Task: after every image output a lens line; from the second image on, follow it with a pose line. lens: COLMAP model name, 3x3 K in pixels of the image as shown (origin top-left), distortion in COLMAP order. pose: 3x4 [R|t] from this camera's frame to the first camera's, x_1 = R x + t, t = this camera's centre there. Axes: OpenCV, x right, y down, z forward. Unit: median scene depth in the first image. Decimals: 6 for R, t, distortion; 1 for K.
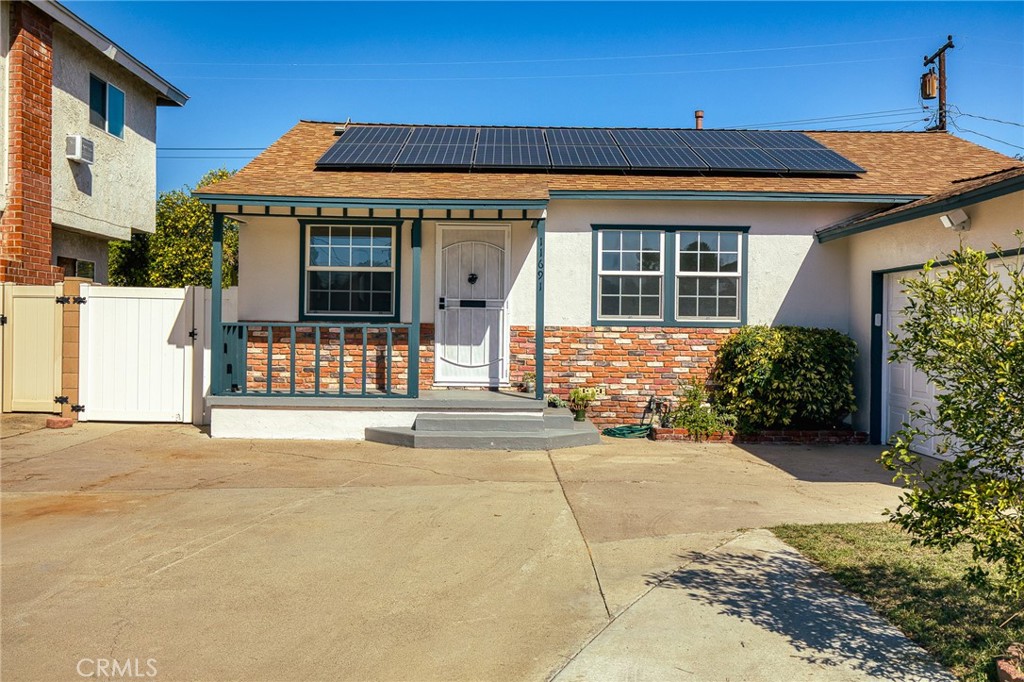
lens RADIAL K [[974.3, 0, 506.1], [0, 974.3, 334.5], [0, 0, 1]] dist [0.028827, 0.000000]
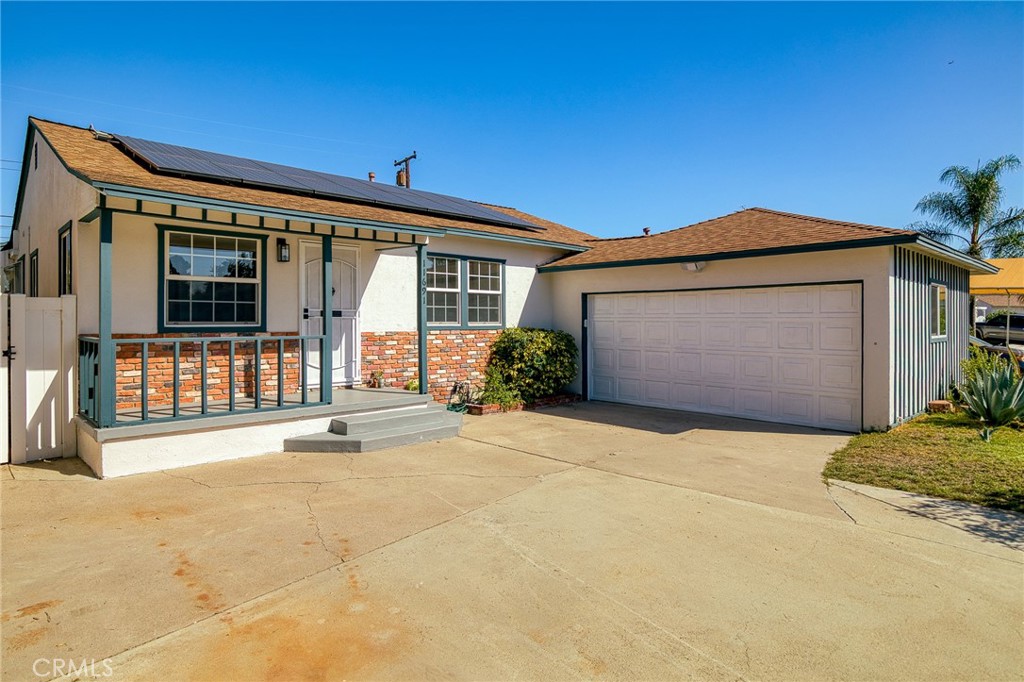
lens RADIAL K [[587.0, 0, 505.5], [0, 587.0, 318.6], [0, 0, 1]] dist [-0.000585, -0.000517]
pose [[0.725732, -0.011034, 0.687889, -0.356532], [0.014334, 0.999897, 0.000916, -0.023538], [-0.687829, 0.009196, 0.725815, 0.364388]]
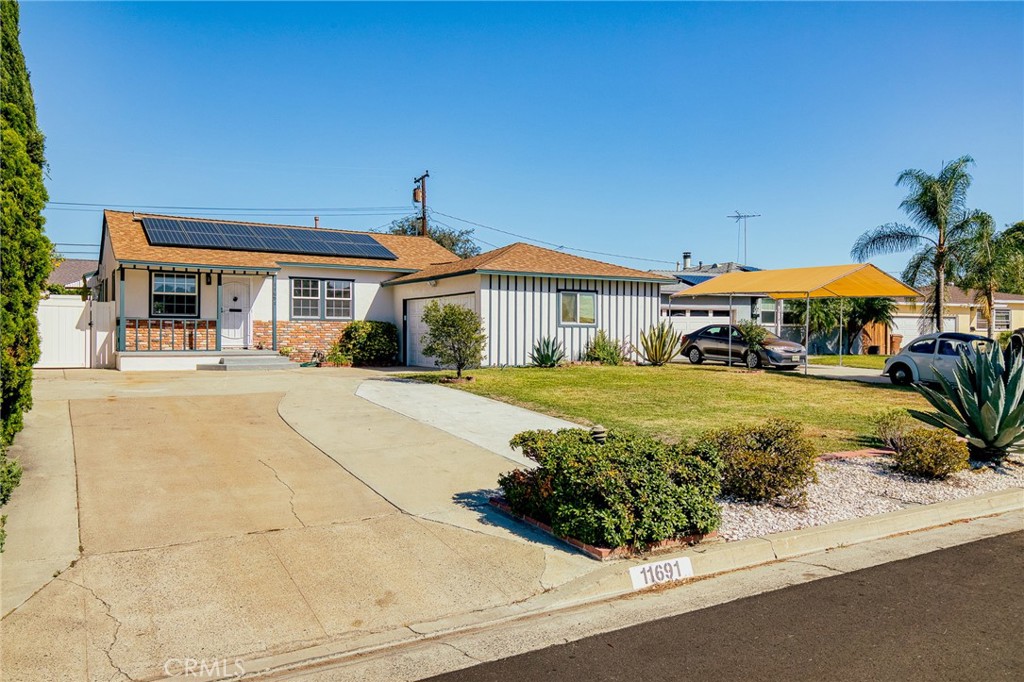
lens RADIAL K [[761.5, 0, 508.4], [0, 761.5, 333.0], [0, 0, 1]] dist [0.034236, 0.000875]
pose [[0.862748, -0.007336, 0.505581, -0.380785], [0.010685, 0.999936, -0.003724, 0.033551], [-0.505522, 0.008615, 0.862771, -0.826527]]
